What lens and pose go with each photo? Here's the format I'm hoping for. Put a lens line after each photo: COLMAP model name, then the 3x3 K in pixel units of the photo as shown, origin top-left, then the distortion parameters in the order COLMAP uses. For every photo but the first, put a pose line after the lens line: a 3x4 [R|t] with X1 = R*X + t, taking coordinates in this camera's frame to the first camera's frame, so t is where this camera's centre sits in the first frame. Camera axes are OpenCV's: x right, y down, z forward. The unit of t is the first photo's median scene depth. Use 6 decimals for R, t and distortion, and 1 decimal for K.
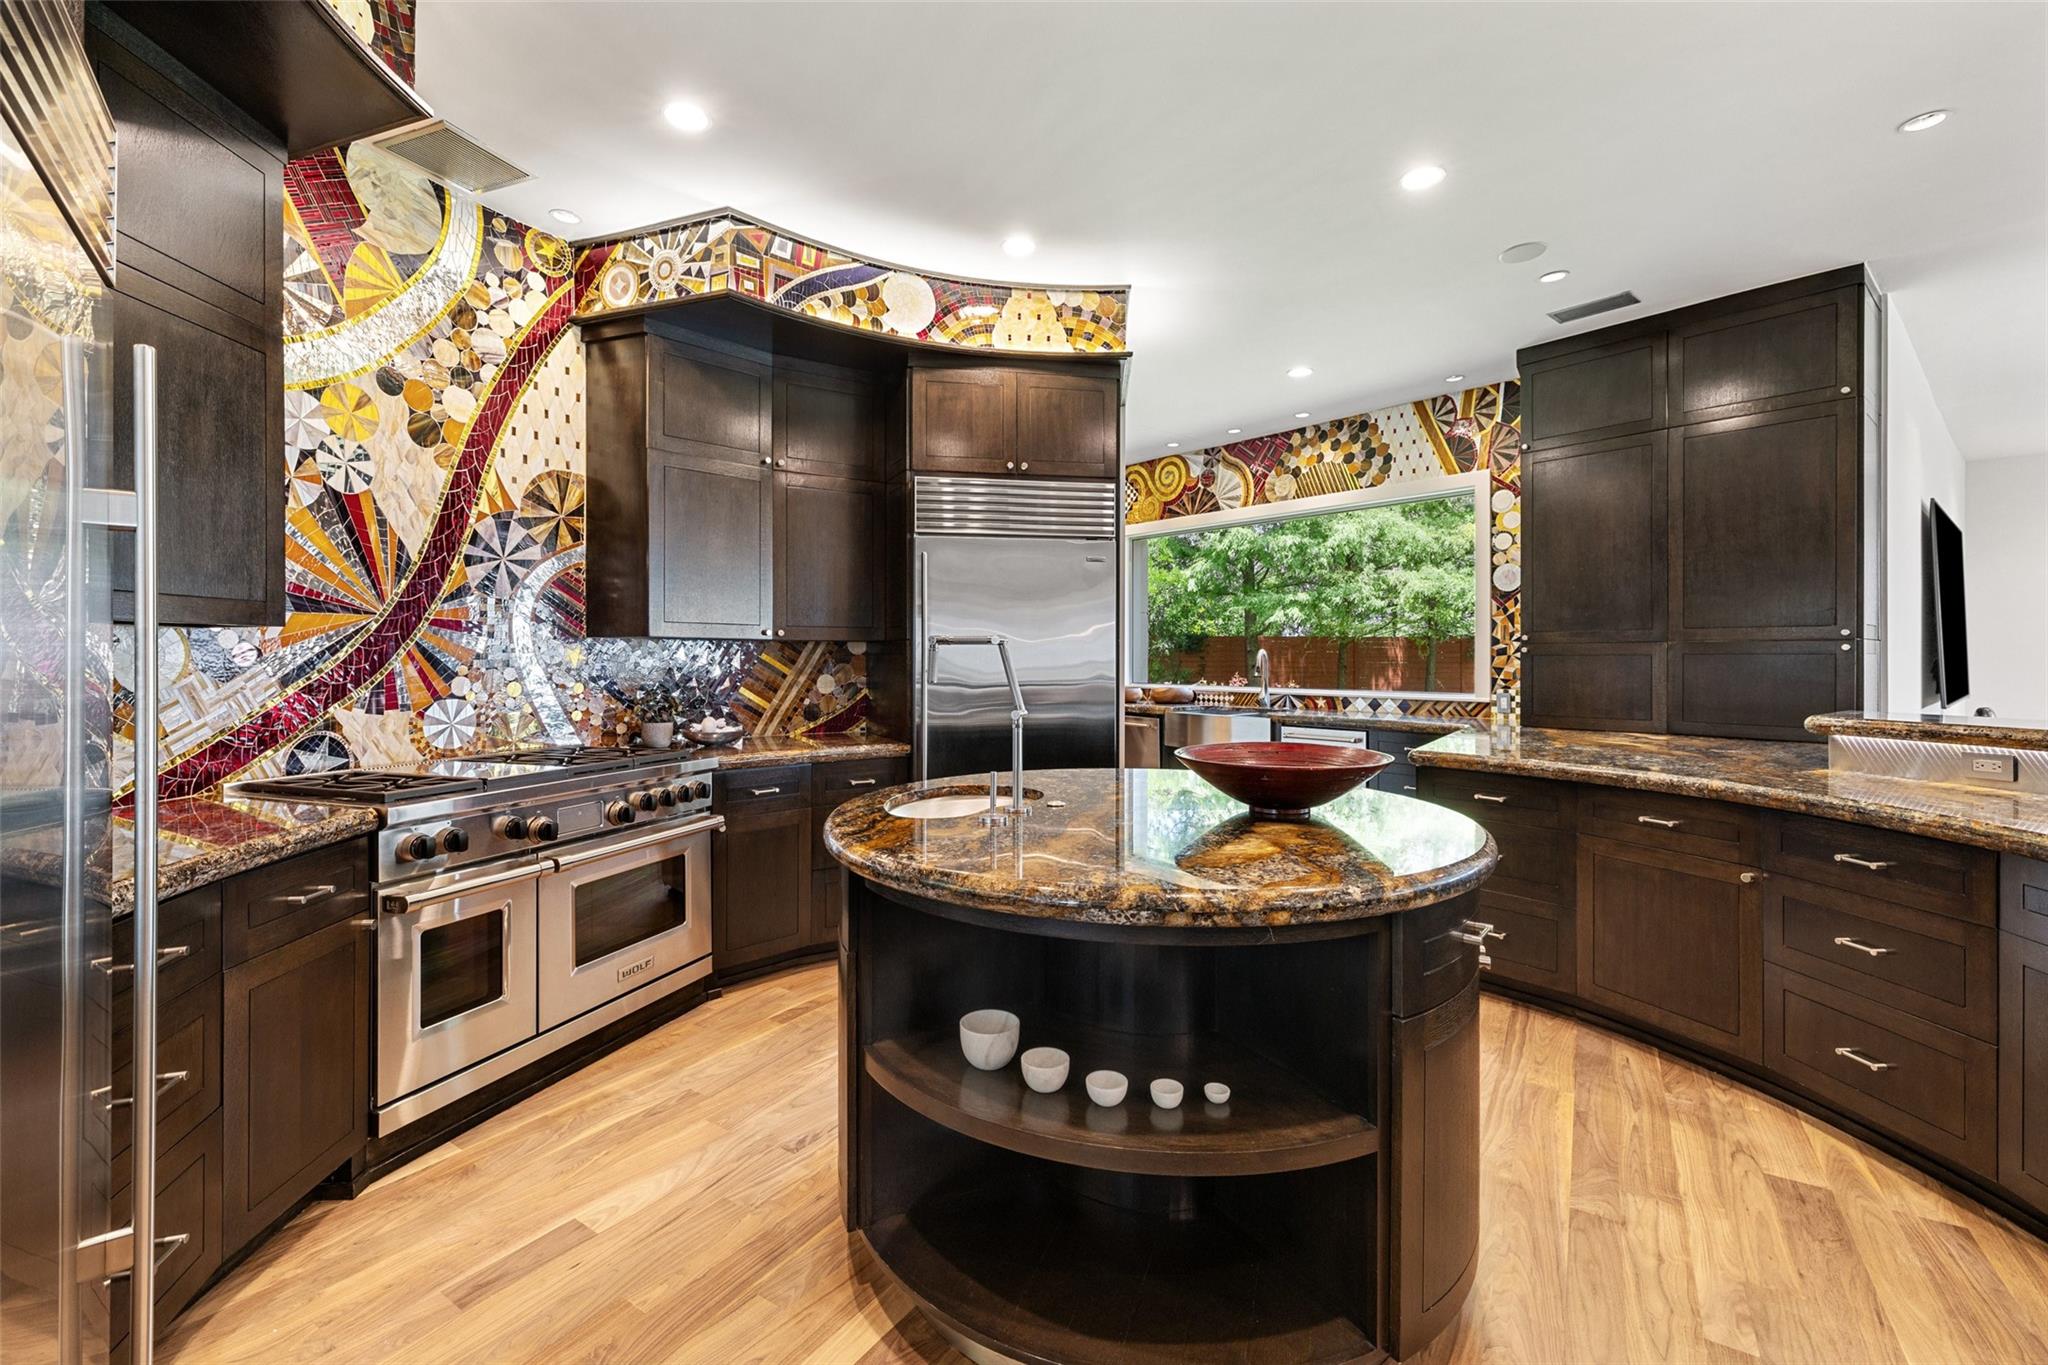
lens RADIAL K [[853.7, 0, 1022.4], [0, 853.7, 671.2], [0, 0, 1]] dist [-0.002090, -0.000213]
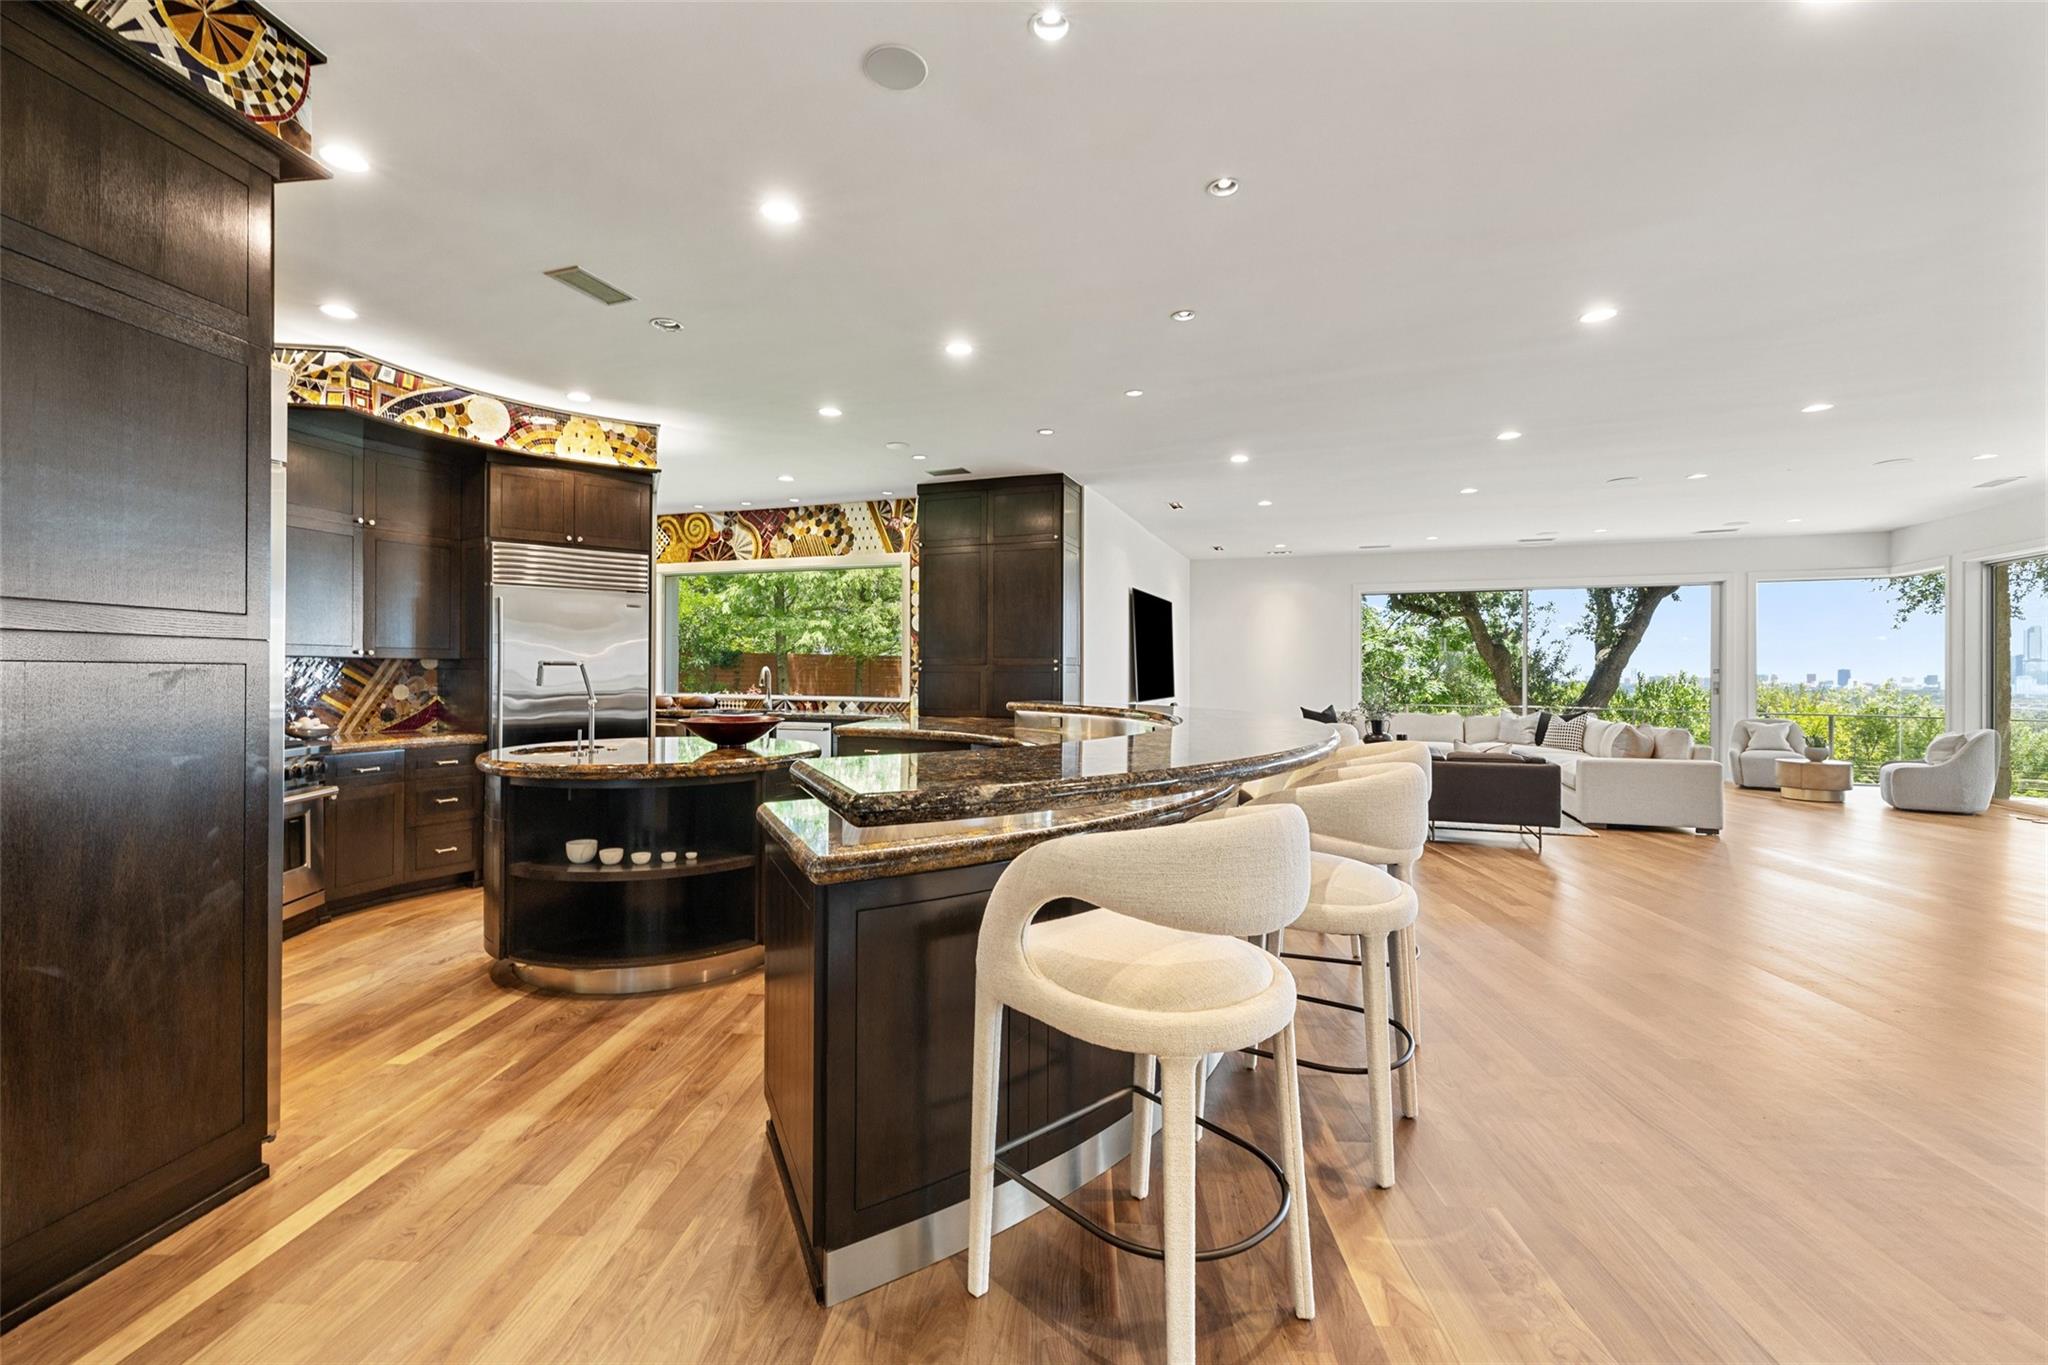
lens RADIAL K [[853.7, 0, 1022.4], [0, 853.7, 671.2], [0, 0, 1]] dist [-0.002090, -0.000213]
pose [[0.869017, 0.004594, 0.494761, -0.058800], [0.004220, 0.999852, -0.016696, 0.009416], [-0.494764, 0.016597, 0.868869, -0.602478]]
